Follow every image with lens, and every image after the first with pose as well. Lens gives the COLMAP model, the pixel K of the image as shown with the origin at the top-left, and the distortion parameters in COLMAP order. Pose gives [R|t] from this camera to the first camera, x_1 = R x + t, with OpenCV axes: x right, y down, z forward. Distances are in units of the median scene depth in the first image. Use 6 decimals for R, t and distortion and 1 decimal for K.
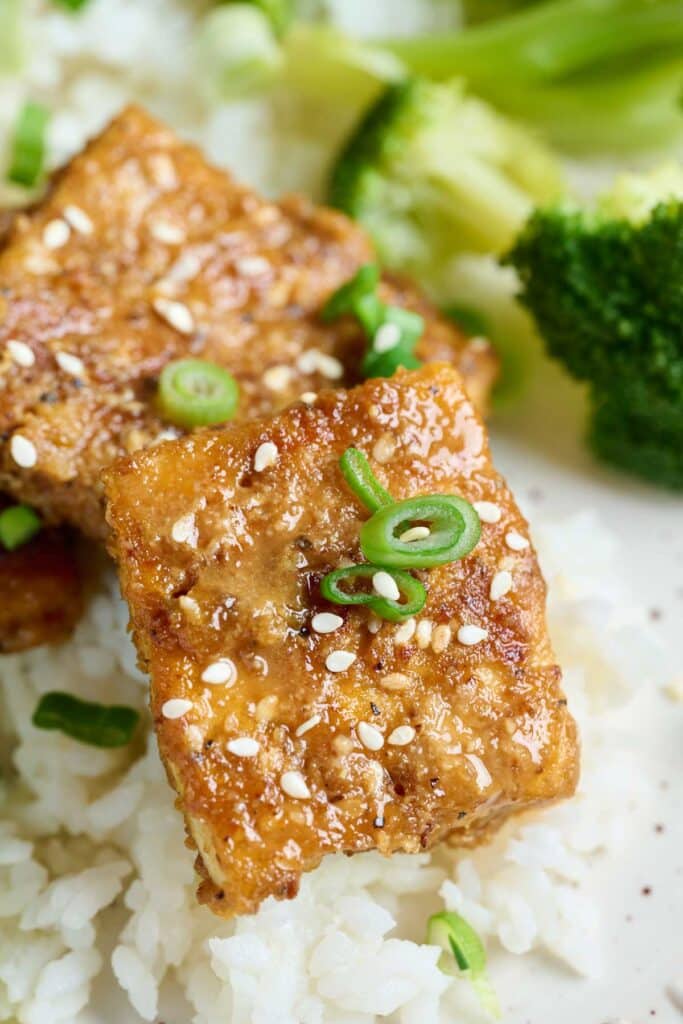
lens RADIAL K [[4745.3, 0, 341.5], [0, 4745.3, 512.0], [0, 0, 1]] dist [-0.046003, -1.791681]
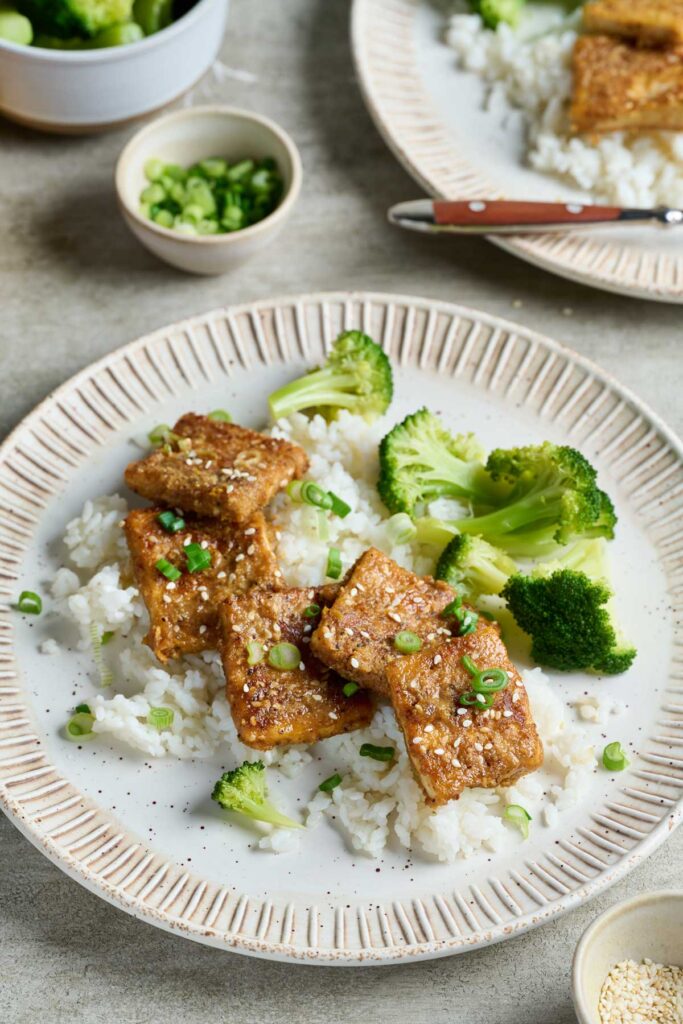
lens RADIAL K [[4745.3, 0, 341.5], [0, 4745.3, 512.0], [0, 0, 1]] dist [-0.046003, -1.791681]
pose [[0.994575, -0.046636, 0.092981, -0.353135], [0.054893, 0.994578, -0.088327, 0.158697], [-0.088358, 0.092952, 0.991742, -2.015648]]
